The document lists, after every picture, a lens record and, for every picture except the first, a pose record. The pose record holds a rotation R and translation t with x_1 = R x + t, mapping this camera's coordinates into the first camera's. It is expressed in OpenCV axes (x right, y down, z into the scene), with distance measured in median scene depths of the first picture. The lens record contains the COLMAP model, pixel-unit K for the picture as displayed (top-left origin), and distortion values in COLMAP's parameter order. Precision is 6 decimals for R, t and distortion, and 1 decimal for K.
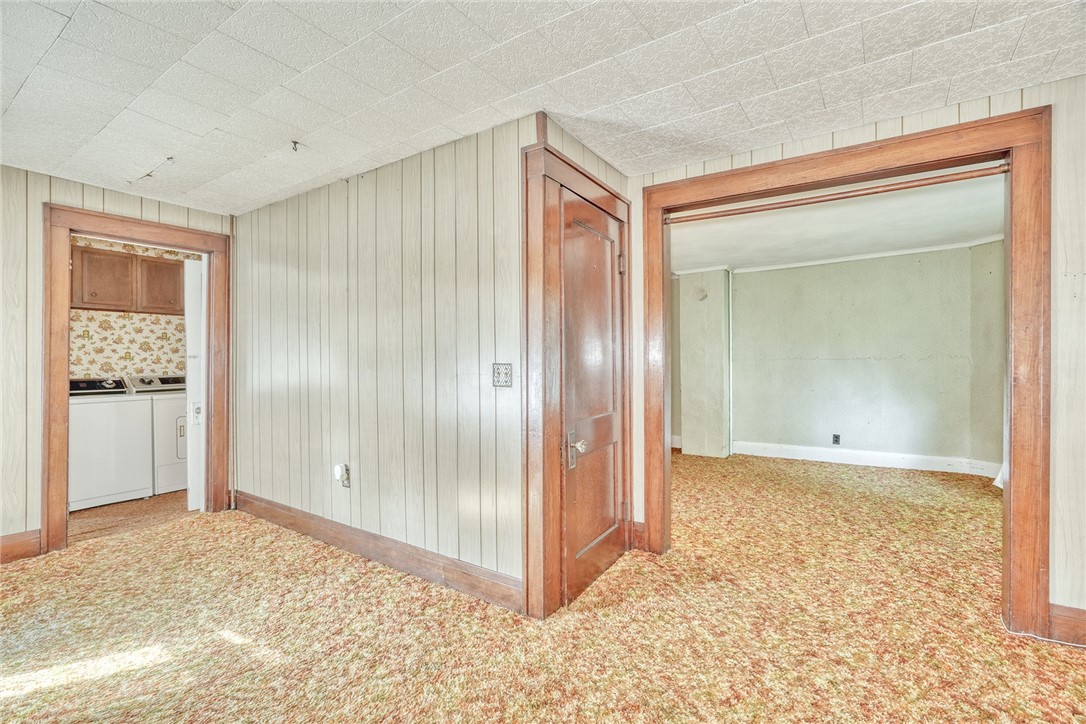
lens RADIAL K [[495.0, 0, 543.1], [0, 495.0, 362.4], [0, 0, 1]] dist [0.001656, 0.000293]
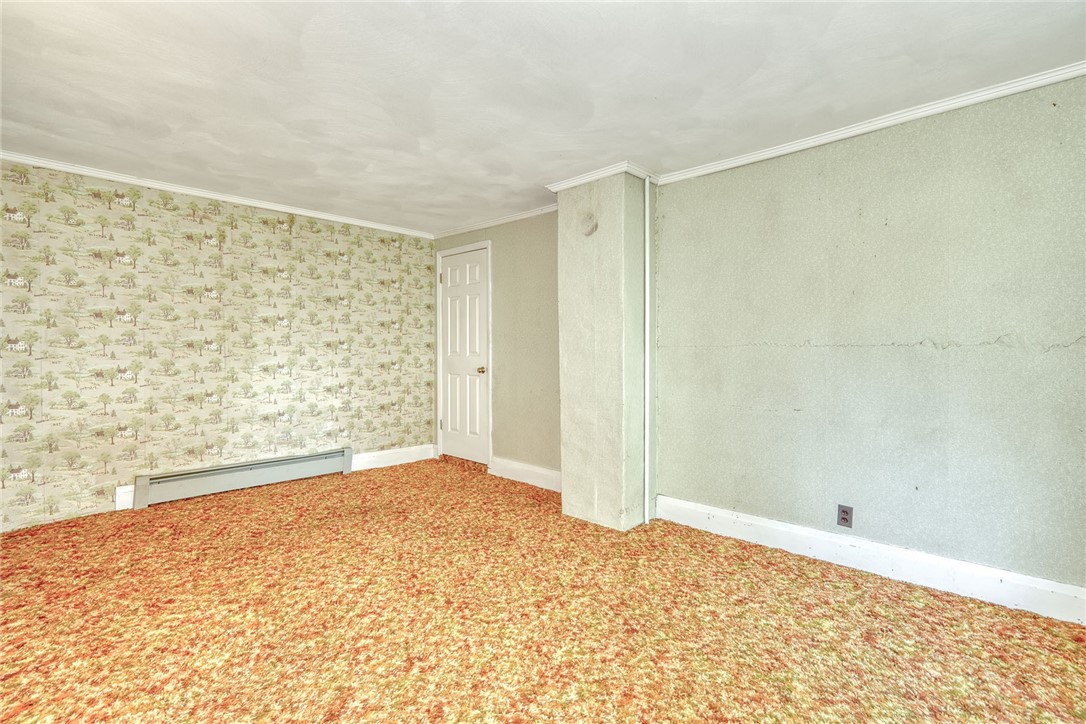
lens RADIAL K [[495.0, 0, 542.7], [0, 495.0, 358.8], [0, 0, 1]] dist [0.001656, 0.000293]
pose [[0.986737, 0.015183, -0.161618, 0.360930], [-0.013748, 0.999856, 0.009993, 0.004551], [0.161746, -0.007639, 0.986803, 0.461885]]
